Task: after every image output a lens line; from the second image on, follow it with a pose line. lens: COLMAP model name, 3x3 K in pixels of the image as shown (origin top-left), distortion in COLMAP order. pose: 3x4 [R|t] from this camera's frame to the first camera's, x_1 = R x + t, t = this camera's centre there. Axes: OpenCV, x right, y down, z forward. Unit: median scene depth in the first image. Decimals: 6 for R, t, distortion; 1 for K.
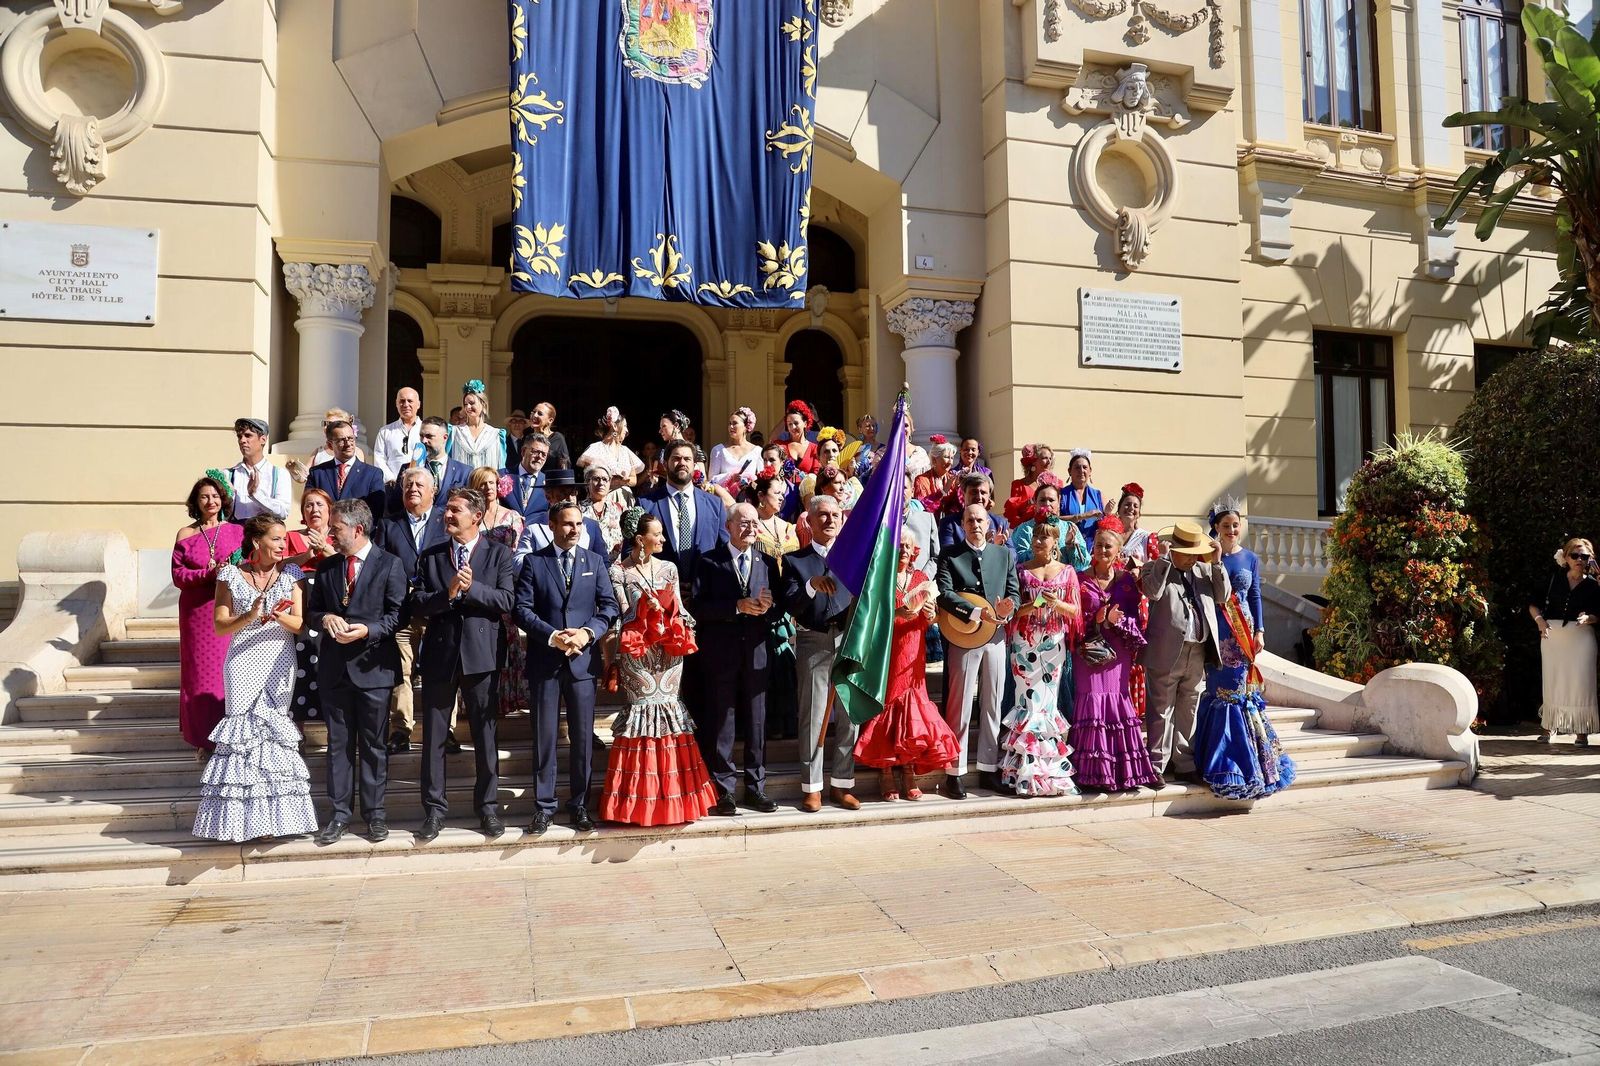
lens RADIAL K [[1087.7, 0, 809.3], [0, 1087.7, 530.8], [0, 0, 1]] dist [-0.118017, 0.062656]
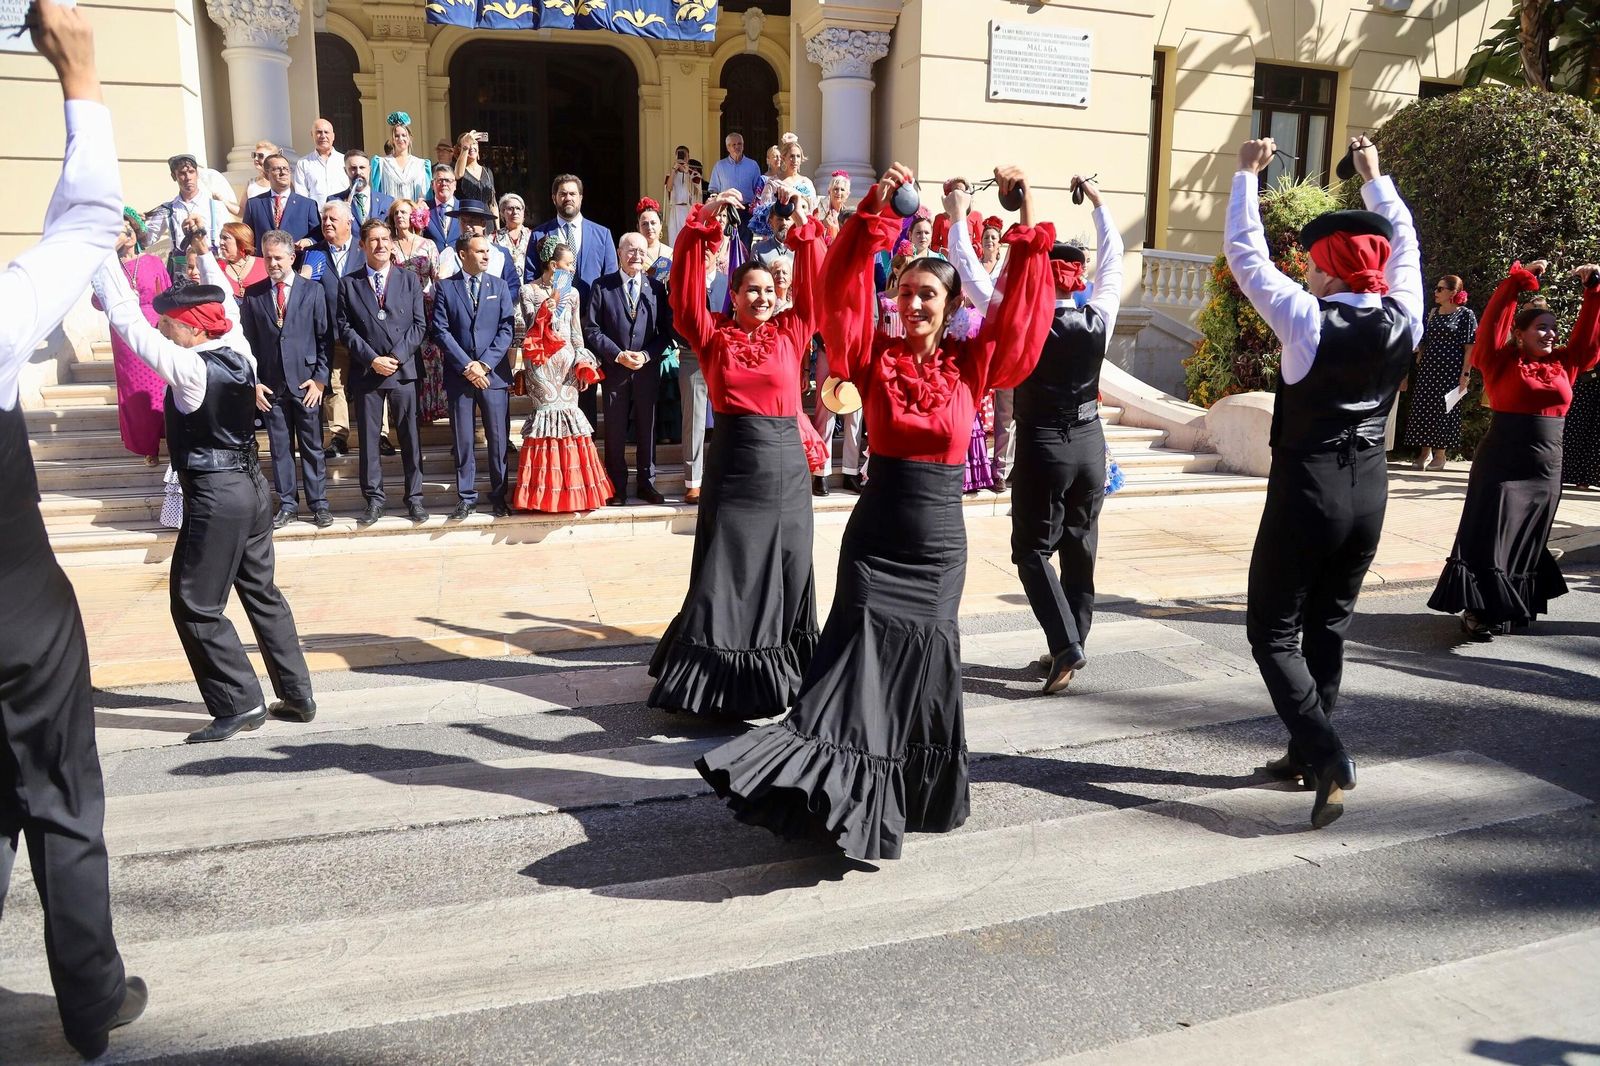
lens RADIAL K [[1087.7, 0, 808.0], [0, 1087.7, 529.9], [0, 0, 1]] dist [-0.118017, 0.062656]
pose [[0.999867, 0.010722, 0.012329, 0.070217], [-0.013434, 0.968989, 0.246740, -0.003168], [-0.009301, -0.246873, 0.969003, -0.092276]]
